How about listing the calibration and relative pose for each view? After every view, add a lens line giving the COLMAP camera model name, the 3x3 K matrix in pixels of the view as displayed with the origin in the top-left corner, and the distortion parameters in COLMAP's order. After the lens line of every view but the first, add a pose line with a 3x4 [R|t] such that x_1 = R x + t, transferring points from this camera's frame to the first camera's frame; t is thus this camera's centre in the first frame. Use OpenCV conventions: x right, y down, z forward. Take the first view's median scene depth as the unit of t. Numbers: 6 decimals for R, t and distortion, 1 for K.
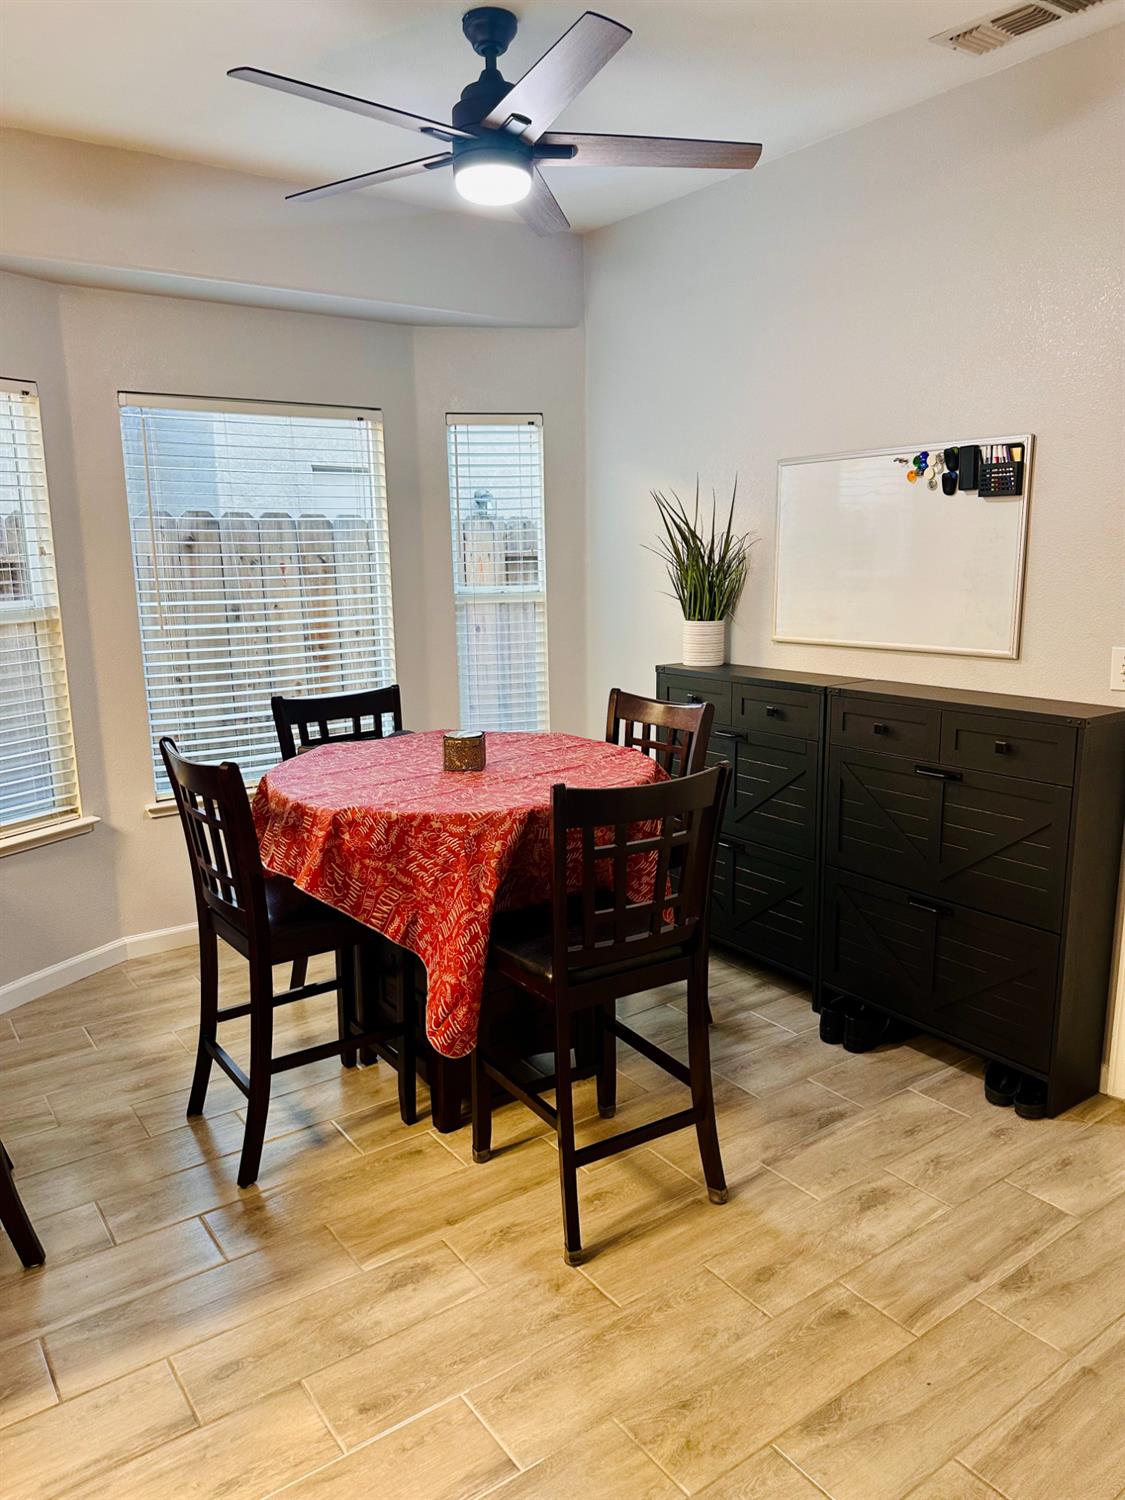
lens RADIAL K [[1060.7, 0, 563.9], [0, 1060.7, 740.3], [0, 0, 1]] dist [0.033869, -0.013293]
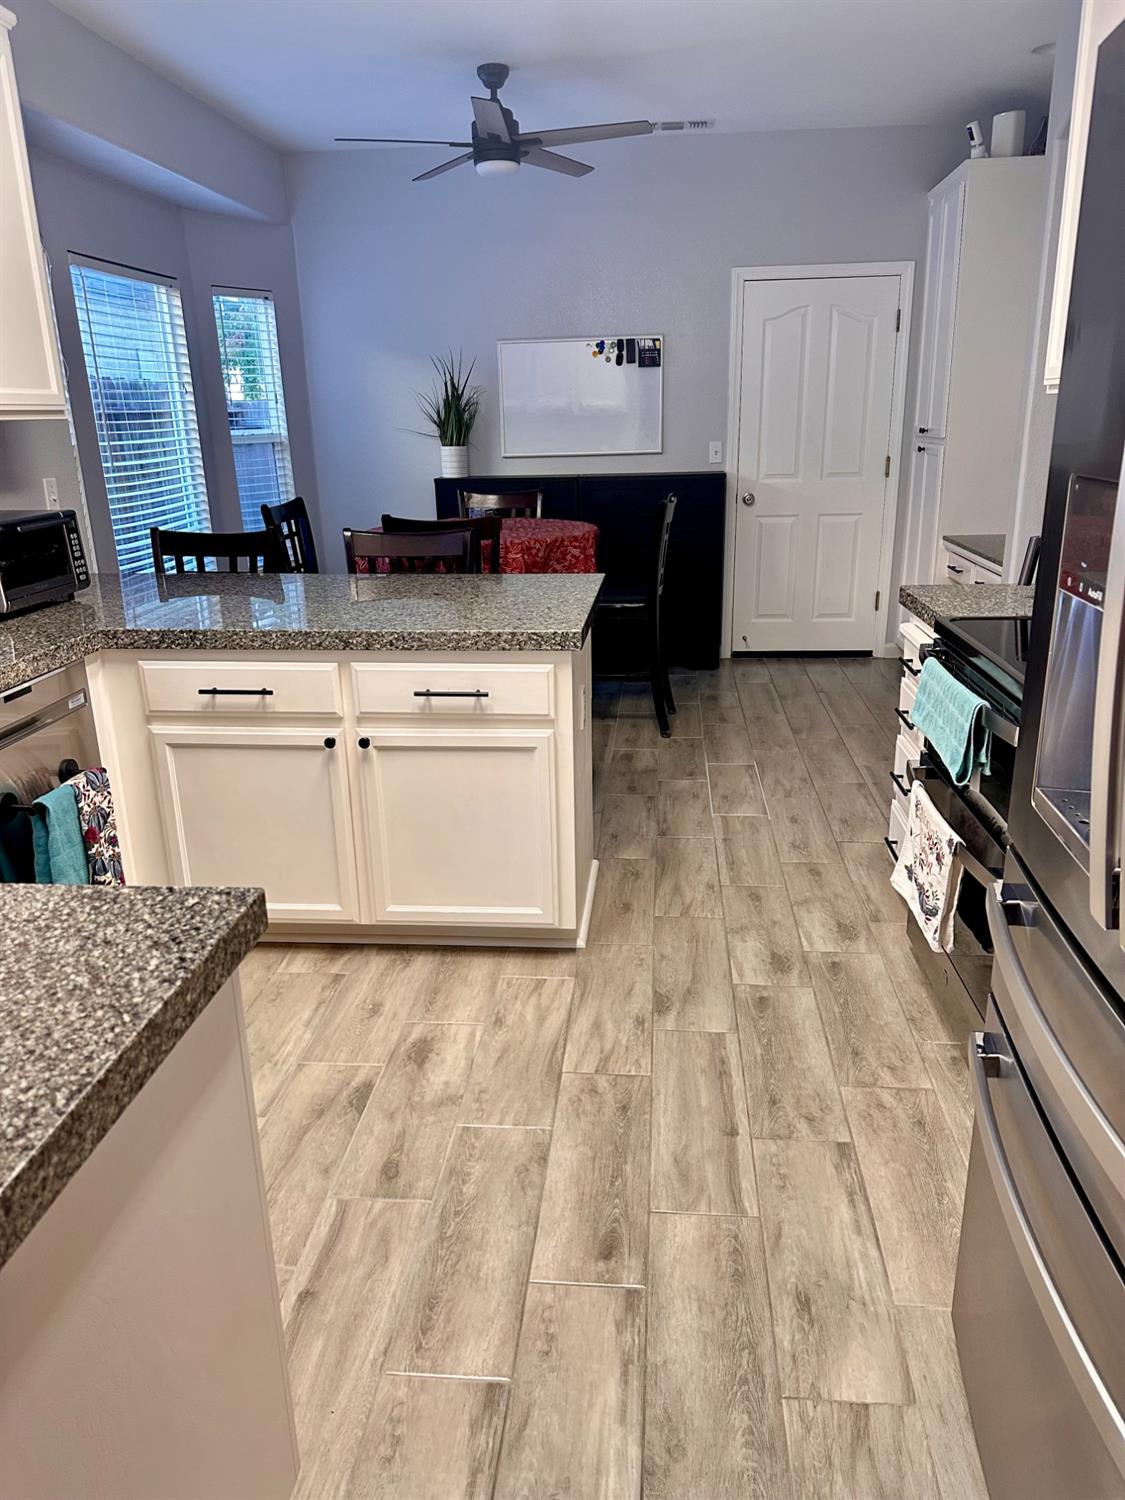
lens RADIAL K [[1060.7, 0, 555.7], [0, 1060.7, 754.7], [0, 0, 1]] dist [0.033869, -0.013293]
pose [[0.665059, -0.233681, 0.709288, -1.208063], [0.146834, 0.972160, 0.182608, 0.076527], [-0.732213, -0.017297, 0.680856, -0.202884]]
